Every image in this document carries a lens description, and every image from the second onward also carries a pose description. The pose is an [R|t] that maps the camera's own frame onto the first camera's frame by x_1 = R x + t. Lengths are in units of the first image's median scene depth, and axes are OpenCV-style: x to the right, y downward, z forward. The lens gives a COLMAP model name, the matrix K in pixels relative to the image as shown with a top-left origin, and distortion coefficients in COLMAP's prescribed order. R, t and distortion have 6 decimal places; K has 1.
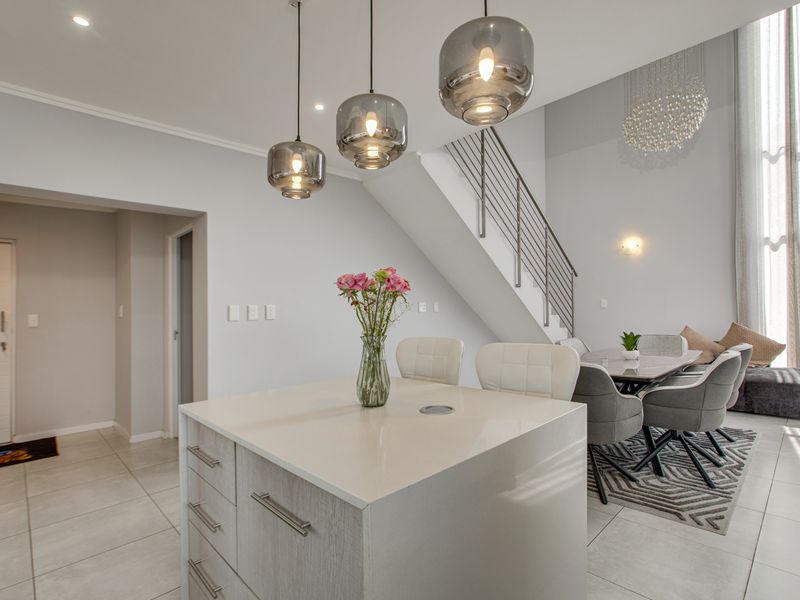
lens RADIAL K [[408.0, 0, 408.5], [0, 408.0, 300.3], [0, 0, 1]] dist [-0.016554, 0.025196]
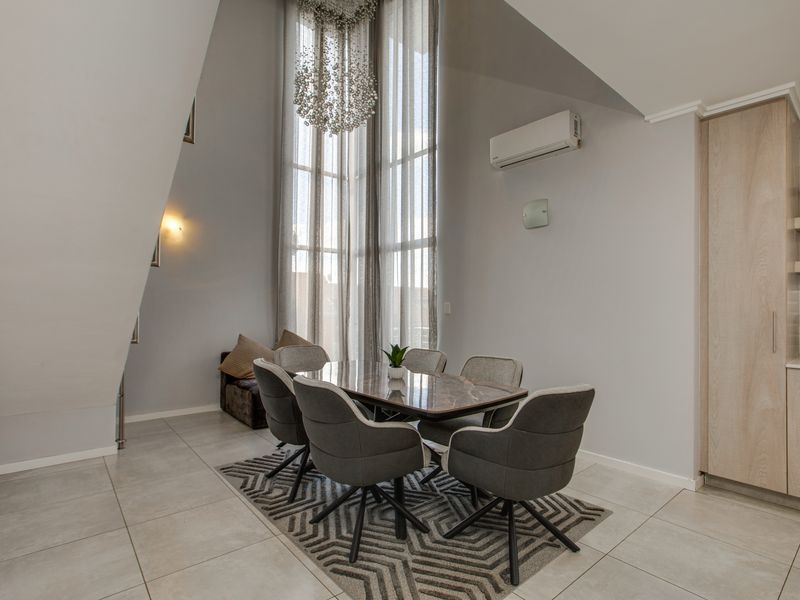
lens RADIAL K [[408.0, 0, 408.5], [0, 408.0, 300.3], [0, 0, 1]] dist [-0.016554, 0.025196]
pose [[0.049321, 0.047954, 0.997631, -0.217568], [-0.032435, 0.998397, -0.046388, 0.026338], [-0.998256, -0.030070, 0.050797, 0.776734]]
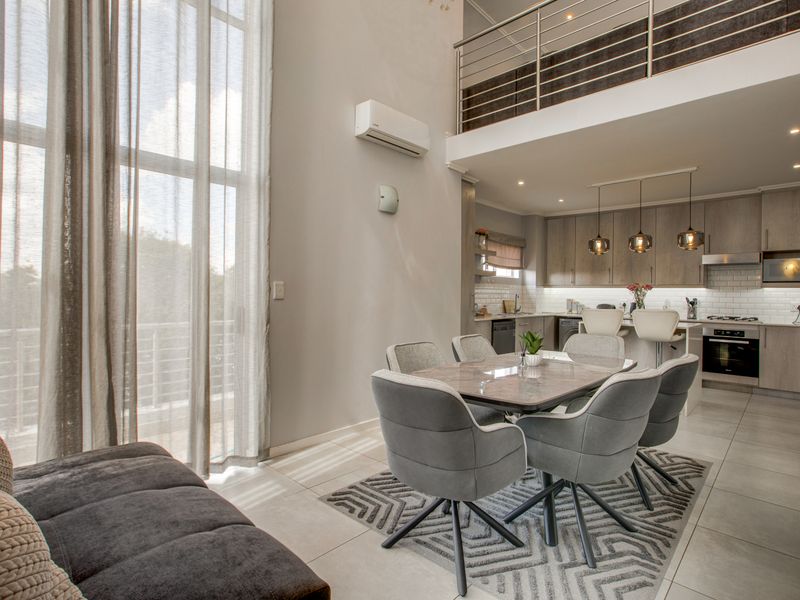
lens RADIAL K [[420.6, 0, 405.7], [0, 420.6, 291.4], [0, 0, 1]] dist [-0.015812, 0.030242]
pose [[-0.998558, 0.013580, -0.051944, 0.674438], [0.014680, 0.999675, -0.020865, 0.014568], [0.051643, -0.021597, -0.998432, 1.469857]]
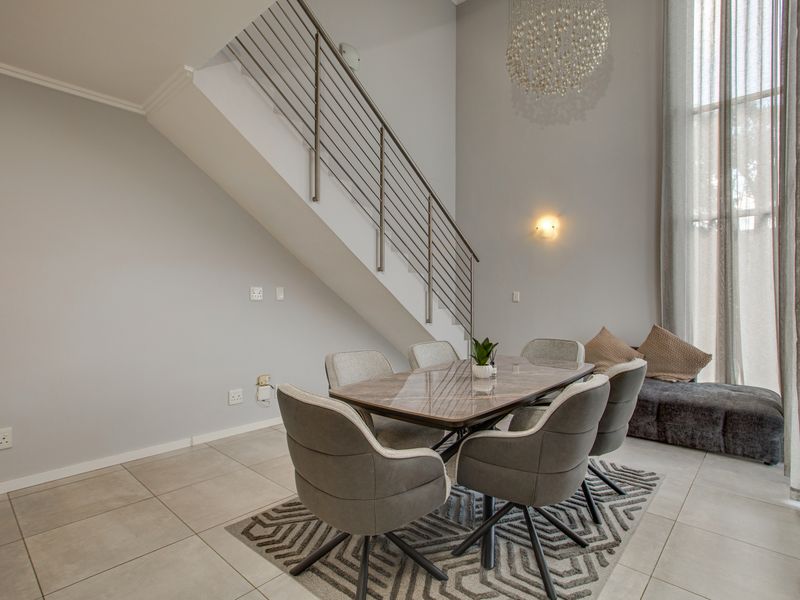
lens RADIAL K [[425.3, 0, 391.4], [0, 425.3, 287.5], [0, 0, 1]] dist [-0.029898, 0.038885]
pose [[0.998403, 0.031114, 0.047162, 0.289262], [-0.031110, 0.999516, -0.000837, -0.002910], [-0.047166, -0.000632, 0.998887, 0.234359]]
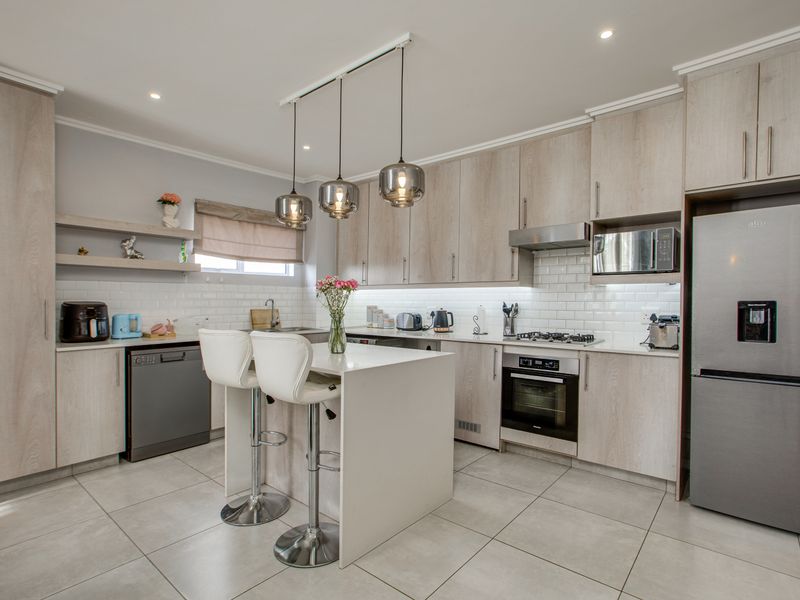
lens RADIAL K [[422.1, 0, 402.3], [0, 422.1, 308.1], [0, 0, 1]] dist [-0.004140, 0.000165]
pose [[-0.995678, 0.028251, -0.088473, -0.073193], [0.027886, 0.999597, 0.005362, 0.021300], [0.088589, 0.002871, -0.996064, 0.954343]]
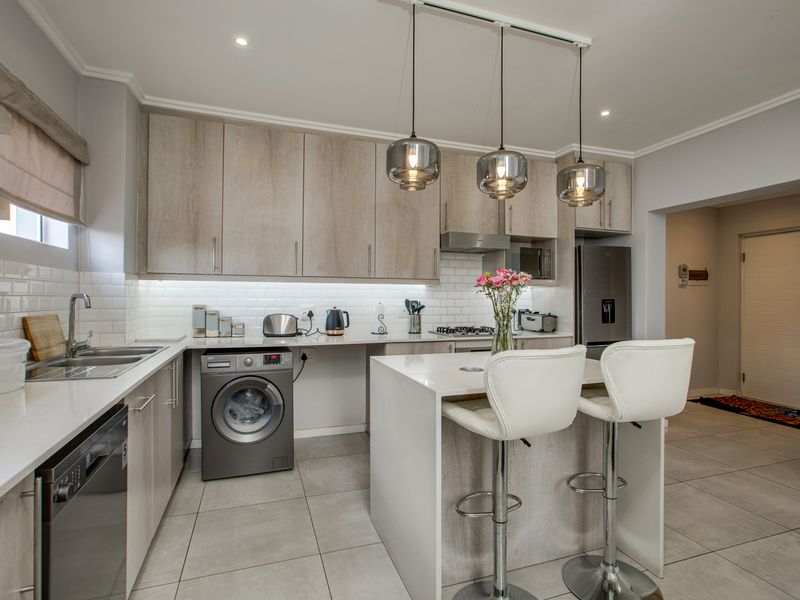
lens RADIAL K [[420.6, 0, 405.7], [0, 420.6, 291.4], [0, 0, 1]] dist [-0.015812, 0.030242]
pose [[-0.418512, 0.011937, -0.908133, 0.454115], [0.019178, 0.999807, 0.004304, -0.002312], [0.908009, -0.015614, -0.418660, 0.436986]]
